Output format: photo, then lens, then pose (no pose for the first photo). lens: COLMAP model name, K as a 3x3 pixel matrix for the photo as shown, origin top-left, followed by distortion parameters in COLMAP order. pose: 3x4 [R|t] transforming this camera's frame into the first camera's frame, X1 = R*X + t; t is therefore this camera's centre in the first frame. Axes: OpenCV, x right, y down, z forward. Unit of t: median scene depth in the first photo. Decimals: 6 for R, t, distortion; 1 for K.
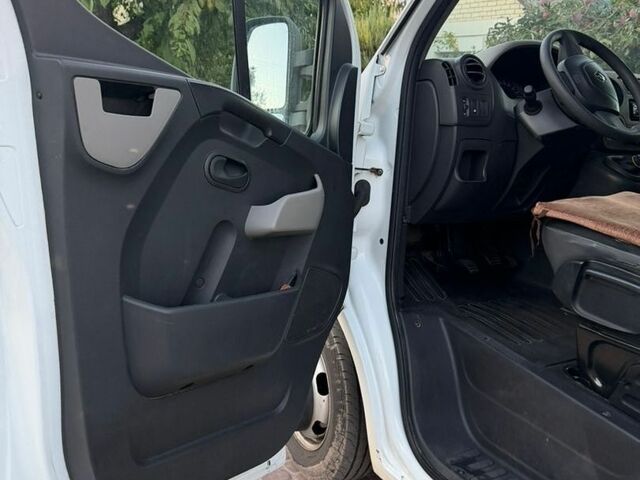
lens RADIAL K [[443.4, 0, 320.9], [0, 443.4, 229.7], [0, 0, 1]] dist [0.000884, -0.005655]
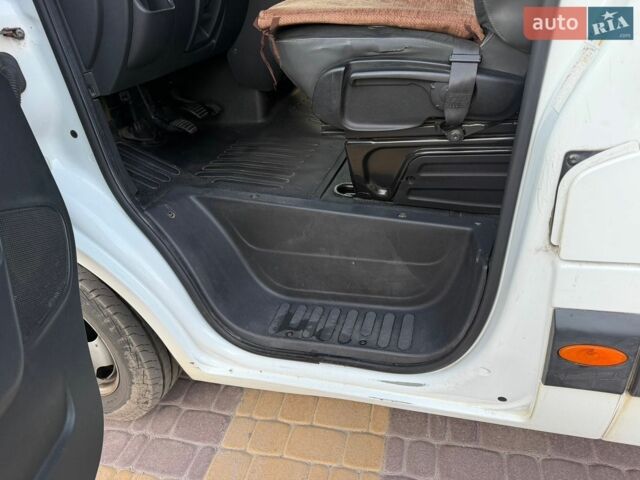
lens RADIAL K [[461.3, 0, 327.6], [0, 461.3, 241.2], [0, 0, 1]] dist [0.090795, -0.134216]
pose [[0.737790, -0.471019, 0.483535, -0.010190], [0.297426, 0.869868, 0.393532, 0.001359], [-0.605973, -0.146529, 0.781873, 0.154639]]
